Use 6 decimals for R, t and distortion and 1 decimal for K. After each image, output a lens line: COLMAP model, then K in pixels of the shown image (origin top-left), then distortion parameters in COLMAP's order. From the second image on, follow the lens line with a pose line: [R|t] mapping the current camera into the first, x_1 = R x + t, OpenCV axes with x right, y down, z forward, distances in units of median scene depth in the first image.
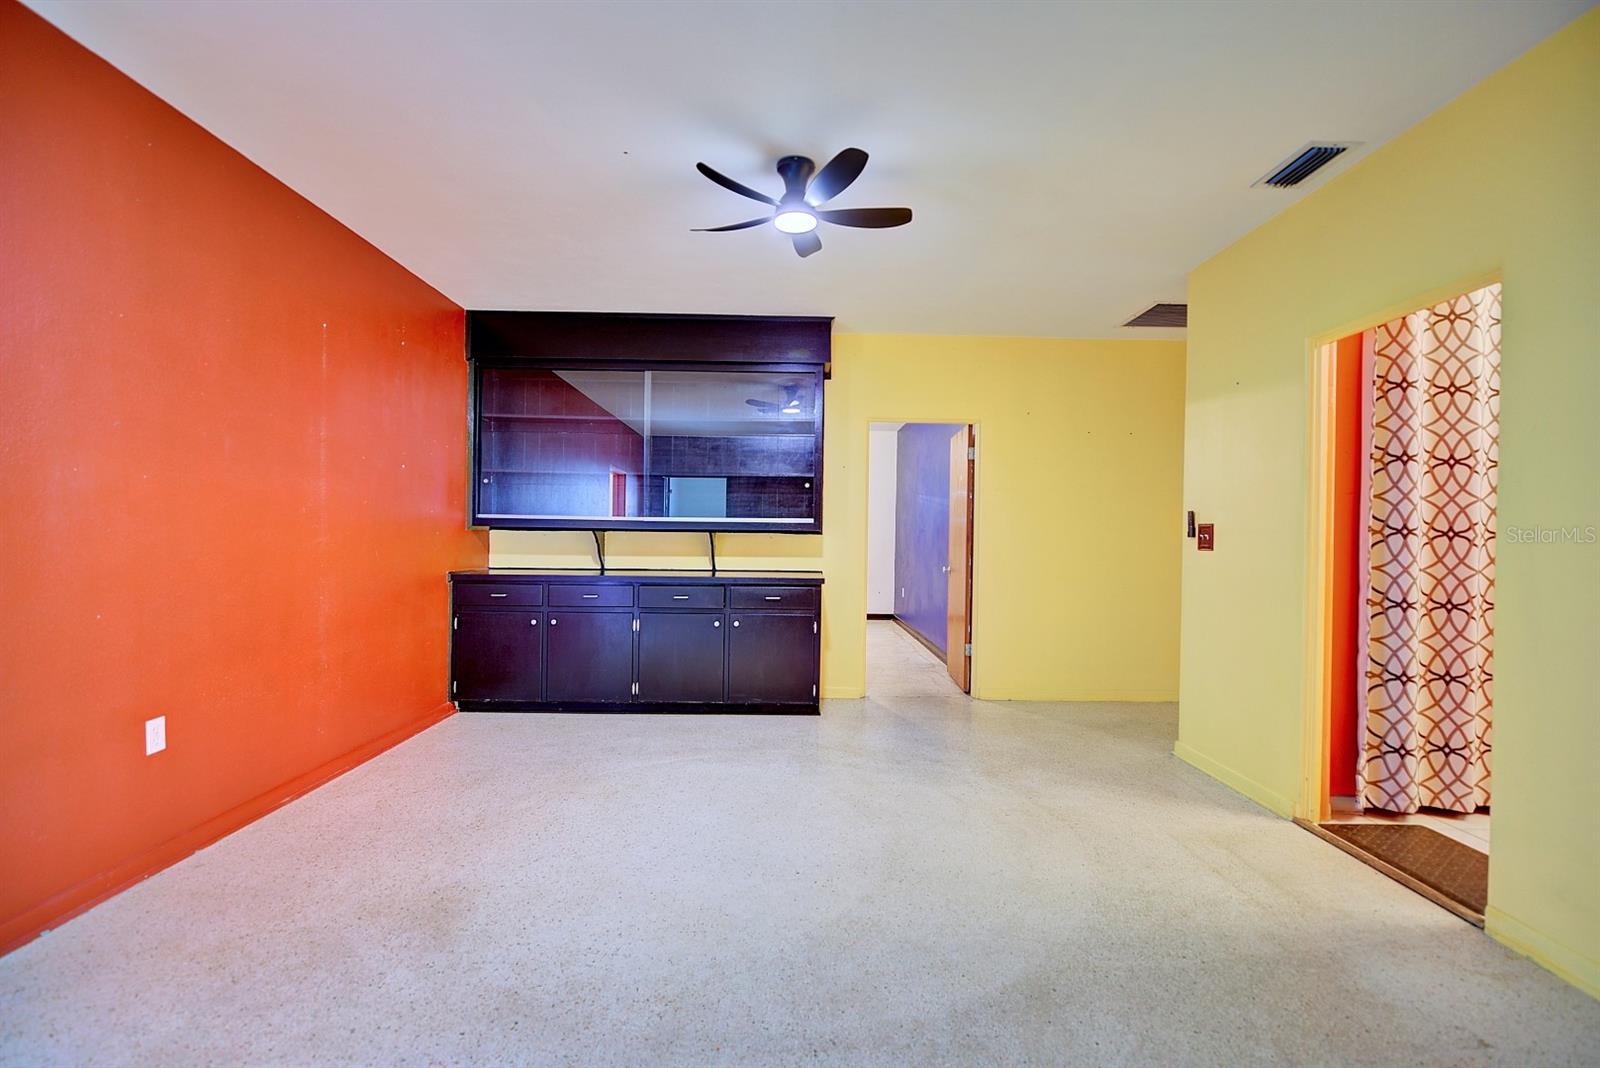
lens RADIAL K [[731.6, 0, 814.0], [0, 731.6, 539.3], [0, 0, 1]] dist [-0.001105, -0.001852]
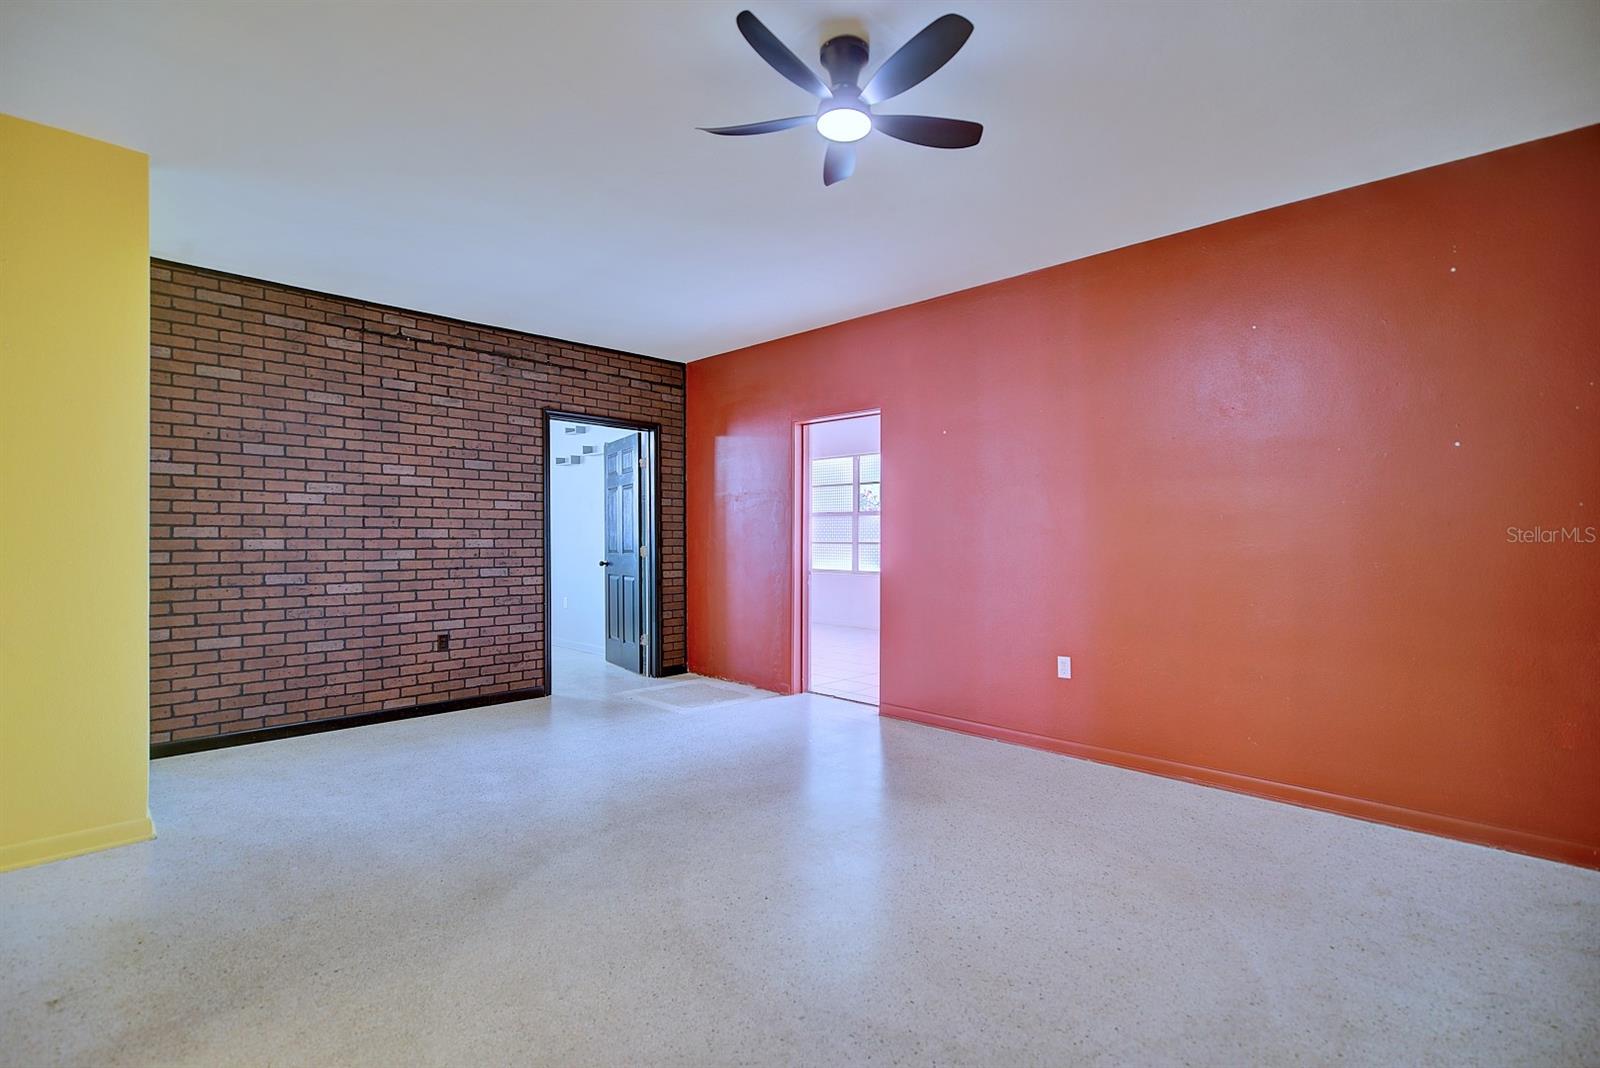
lens RADIAL K [[766.8, 0, 804.1], [0, 766.8, 518.5], [0, 0, 1]] dist [0.003868, 0.000354]
pose [[-0.726699, -0.031589, -0.686229, 0.398832], [-0.017740, 0.999472, -0.027222, 0.001591], [0.686727, -0.007609, -0.726876, 1.113399]]
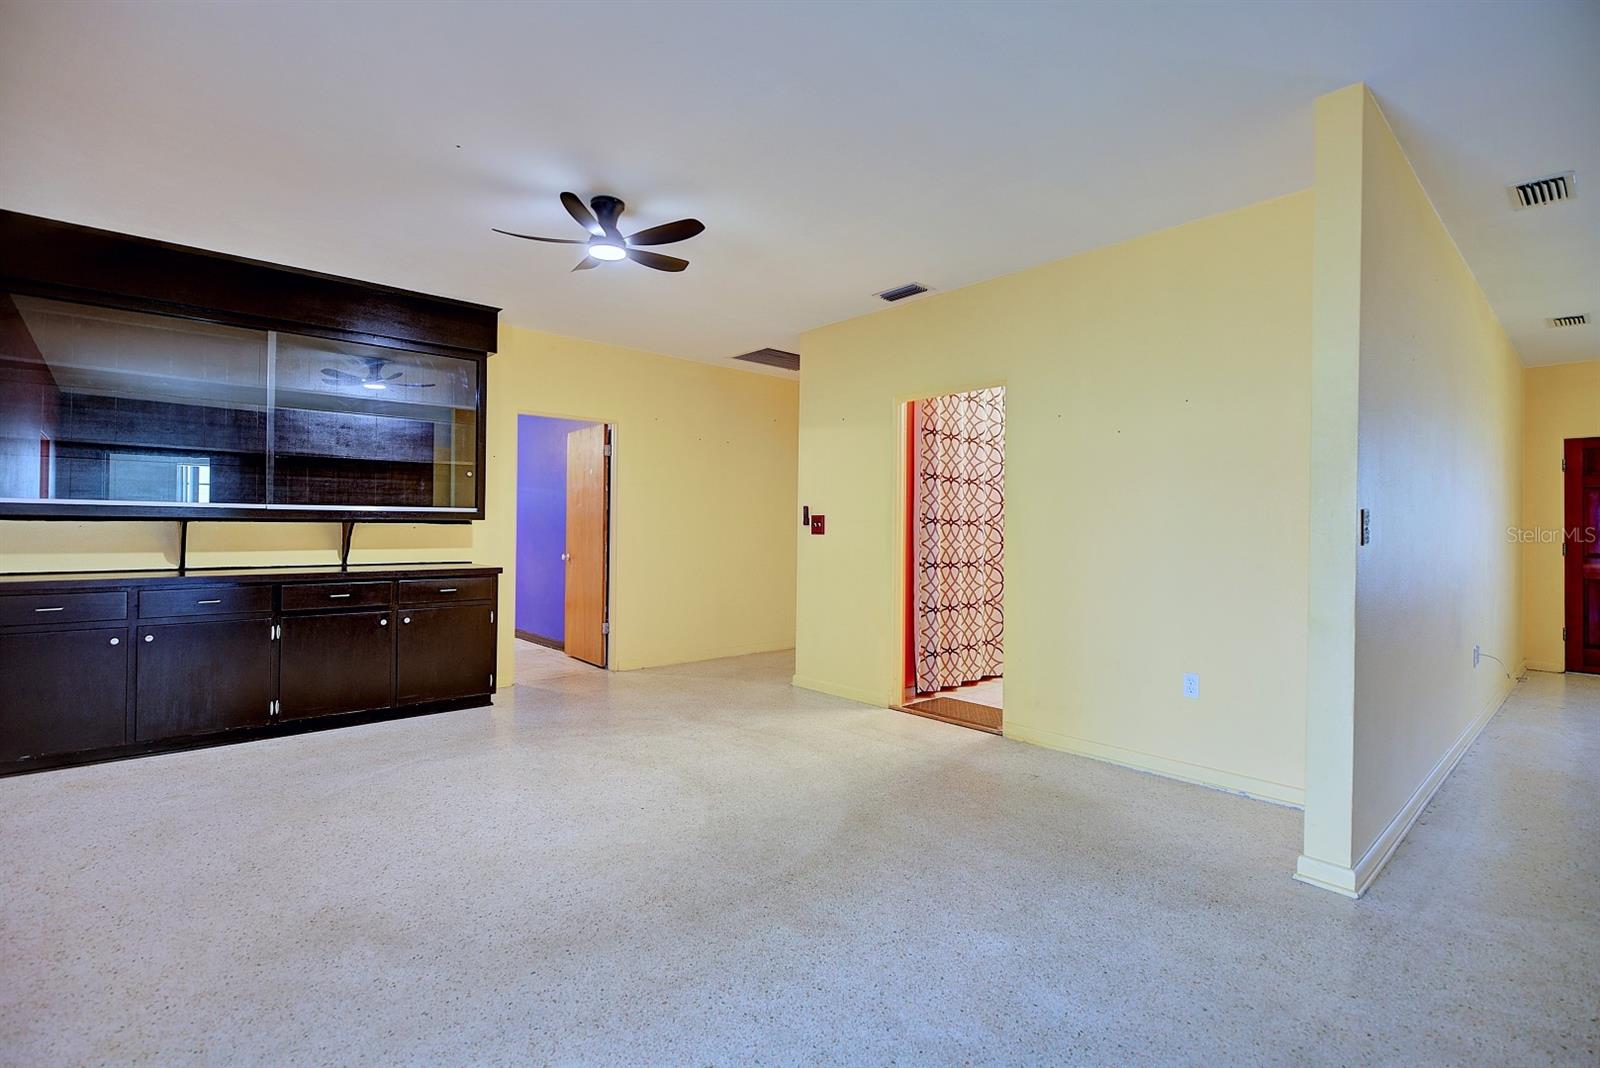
lens RADIAL K [[731.6, 0, 815.6], [0, 731.6, 526.6], [0, 0, 1]] dist [-0.001105, -0.001852]
pose [[0.755679, -0.006911, 0.654905, -0.376487], [0.006580, 0.999974, 0.002960, -0.004184], [-0.654909, 0.002072, 0.755705, -0.057702]]
